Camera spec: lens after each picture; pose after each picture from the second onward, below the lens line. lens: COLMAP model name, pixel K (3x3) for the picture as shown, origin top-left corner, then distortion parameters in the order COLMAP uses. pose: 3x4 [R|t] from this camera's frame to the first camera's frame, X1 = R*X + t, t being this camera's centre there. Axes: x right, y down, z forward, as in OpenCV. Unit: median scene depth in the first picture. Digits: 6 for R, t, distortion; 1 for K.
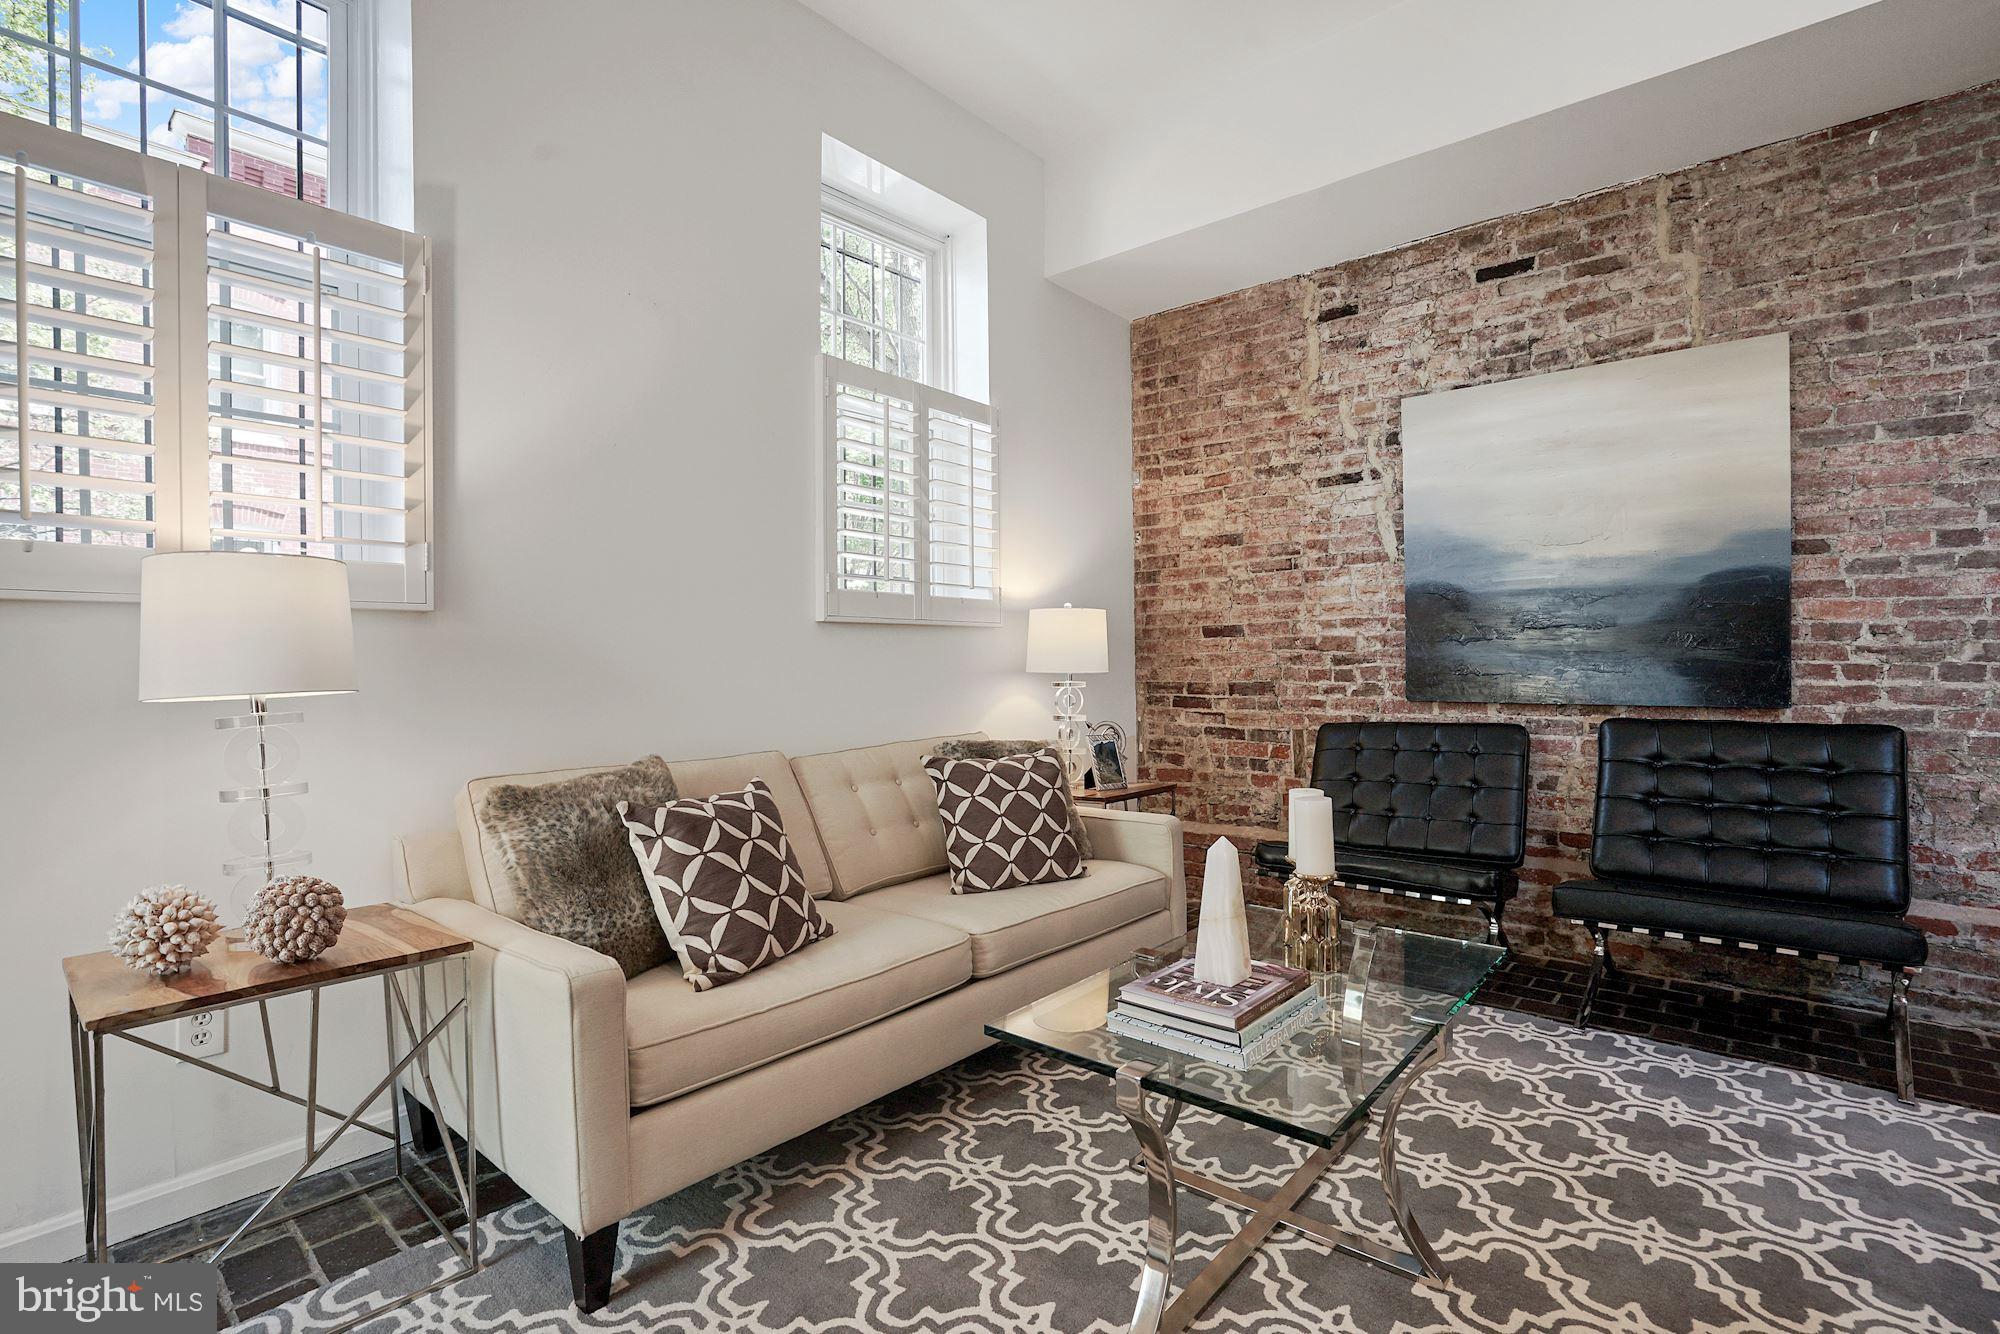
lens RADIAL K [[929.0, 0, 998.1], [0, 929.0, 674.2], [0, 0, 1]] dist [-0.054350, 0.020026]
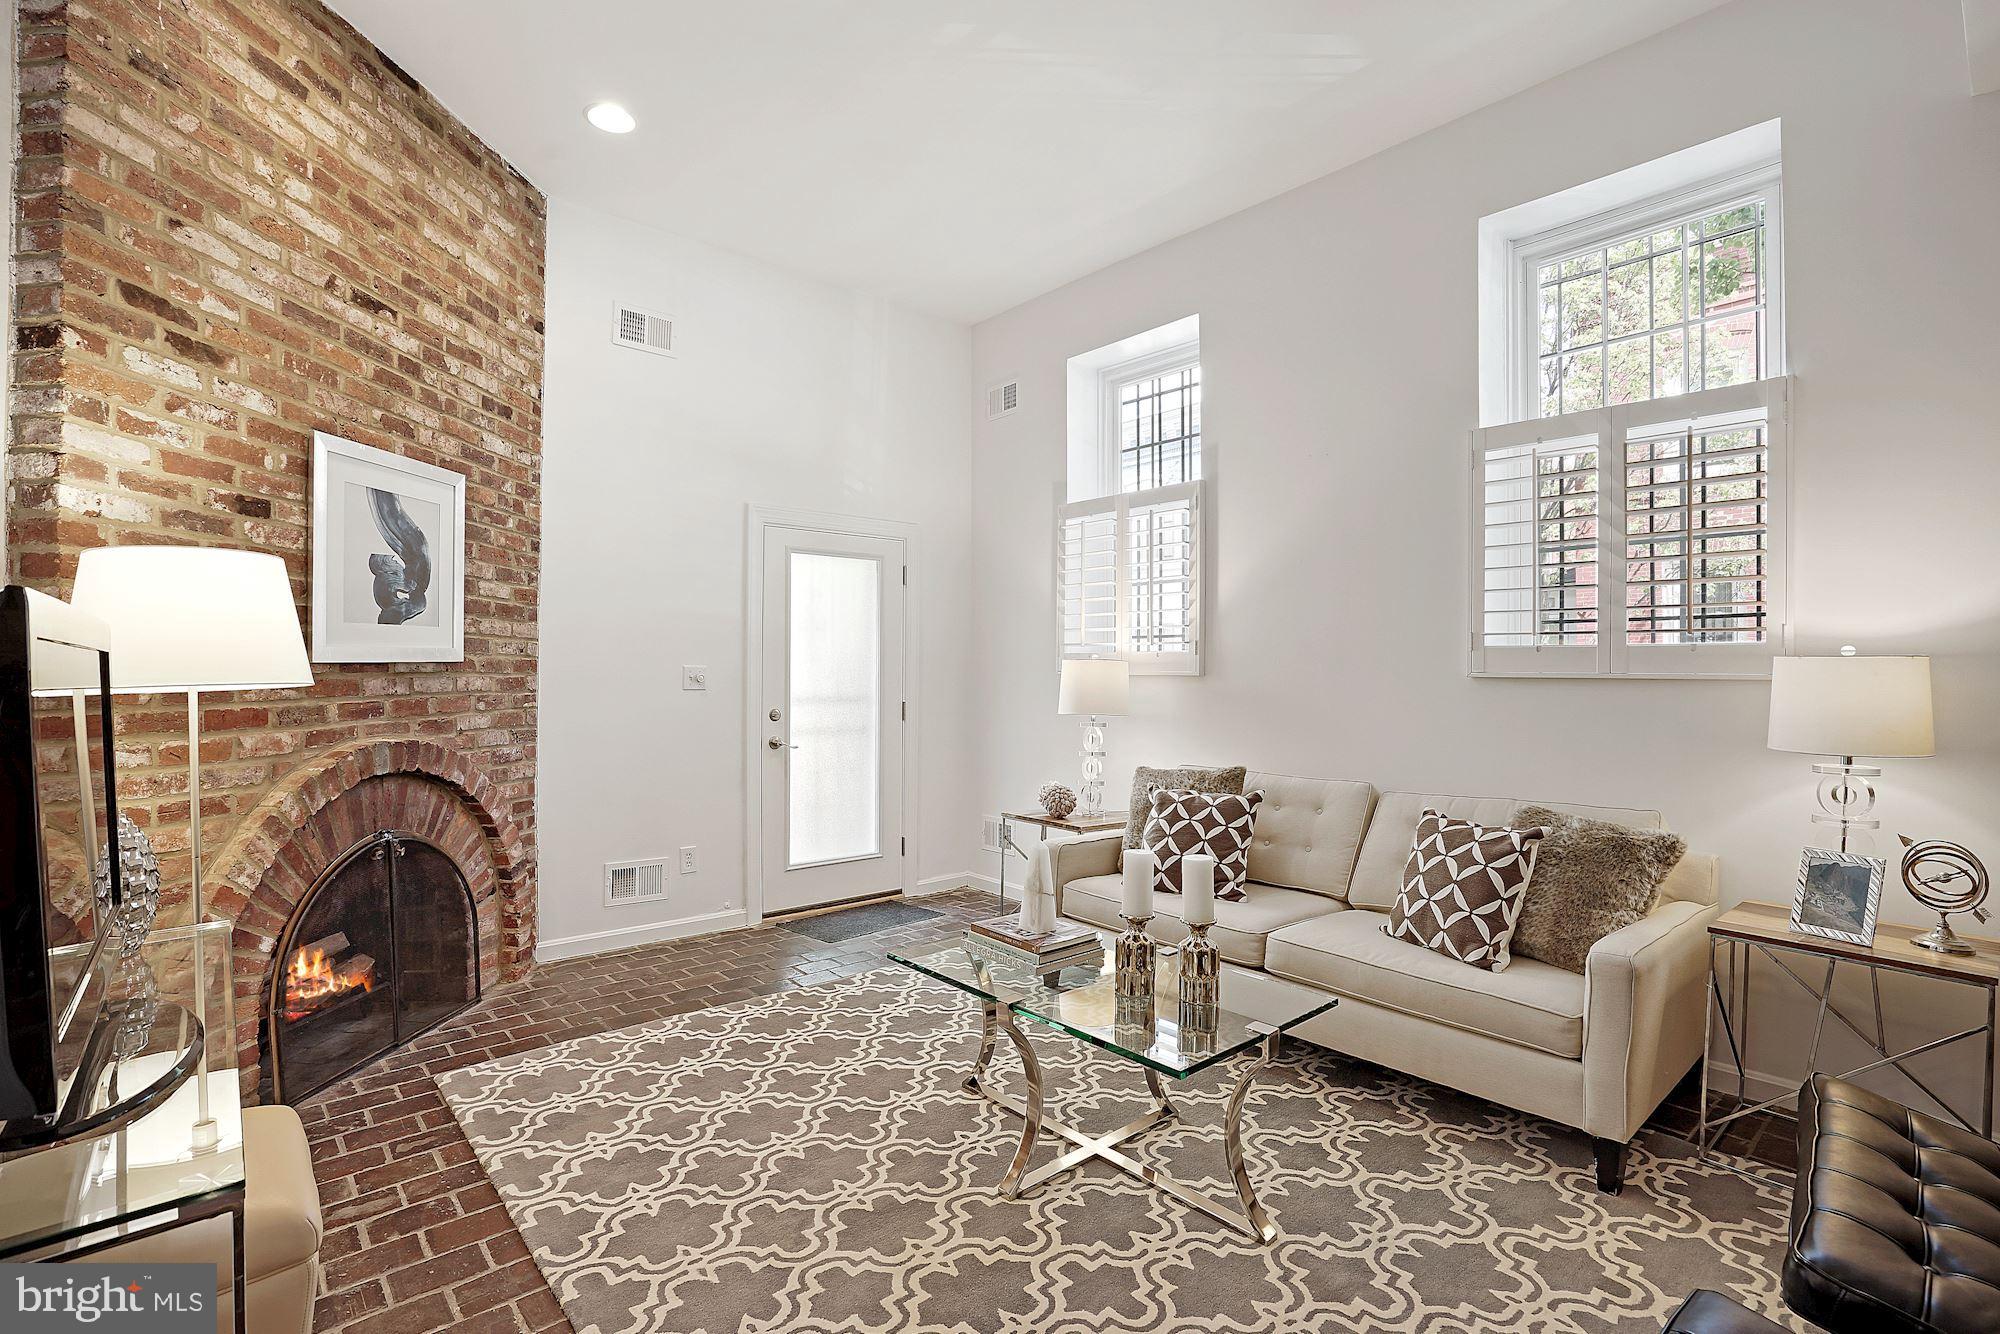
lens RADIAL K [[929.0, 0, 998.1], [0, 929.0, 674.2], [0, 0, 1]] dist [-0.054350, 0.020026]
pose [[-0.148177, 0.013602, -0.988867, 1.007315], [-0.016755, 0.999727, 0.016262, -0.072915], [0.988819, 0.018978, -0.147909, 0.635365]]
